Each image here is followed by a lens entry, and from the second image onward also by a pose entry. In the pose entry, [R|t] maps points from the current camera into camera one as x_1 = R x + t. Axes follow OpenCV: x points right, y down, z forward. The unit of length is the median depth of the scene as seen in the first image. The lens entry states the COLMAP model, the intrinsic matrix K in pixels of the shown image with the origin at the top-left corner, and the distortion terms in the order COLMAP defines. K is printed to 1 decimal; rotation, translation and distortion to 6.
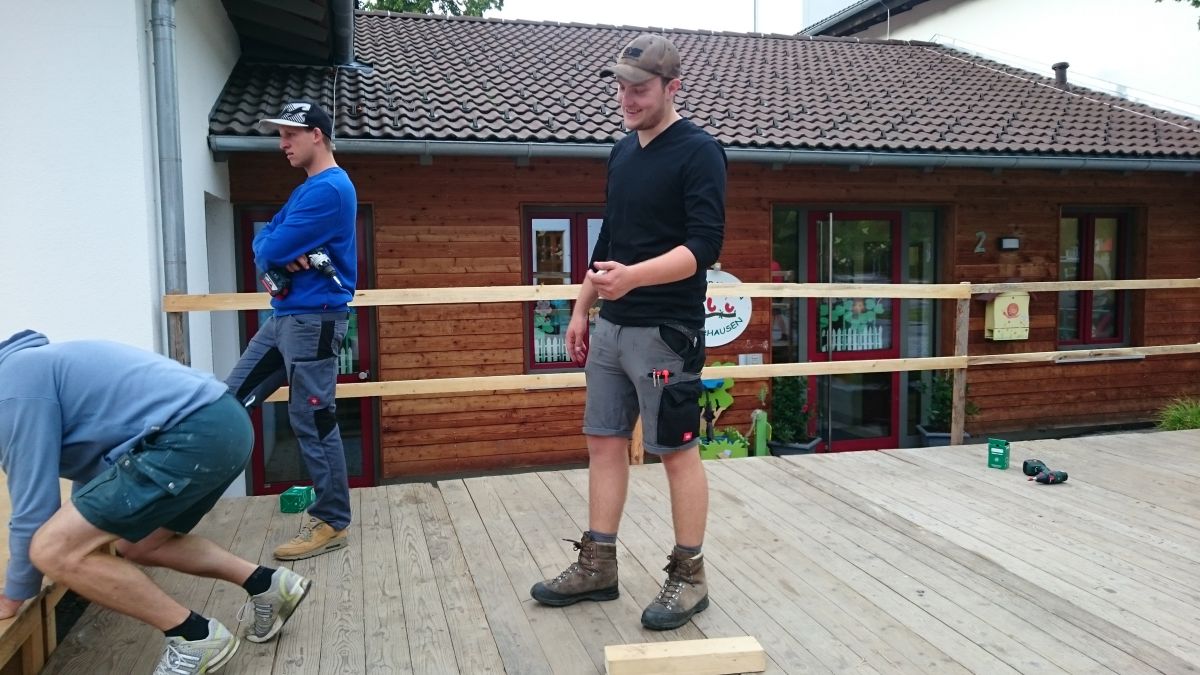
lens RADIAL K [[898.3, 0, 596.4], [0, 898.3, 344.7], [0, 0, 1]] dist [0.009753, -0.015129]
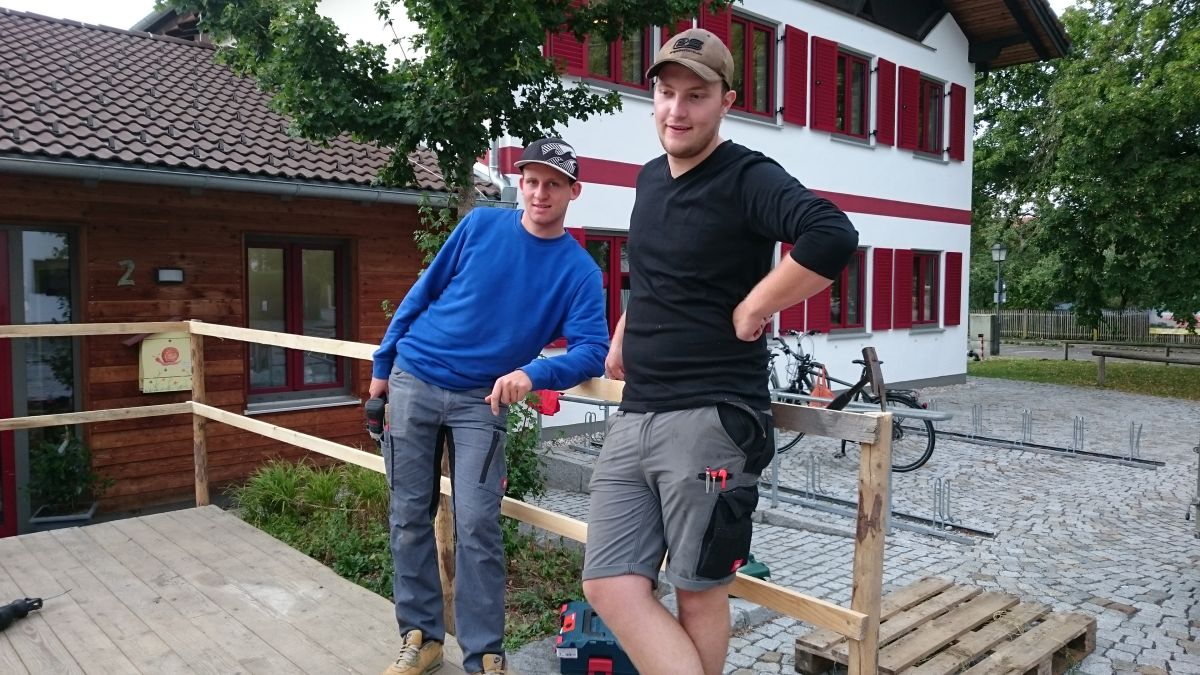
lens RADIAL K [[898.3, 0, 595.1], [0, 898.3, 334.6], [0, 0, 1]] dist [0.009753, -0.015129]
pose [[0.902946, -0.009231, 0.429655, 0.438224], [0.031933, 0.998447, -0.045658, -0.006822], [-0.428566, 0.054947, 0.901838, 0.079704]]
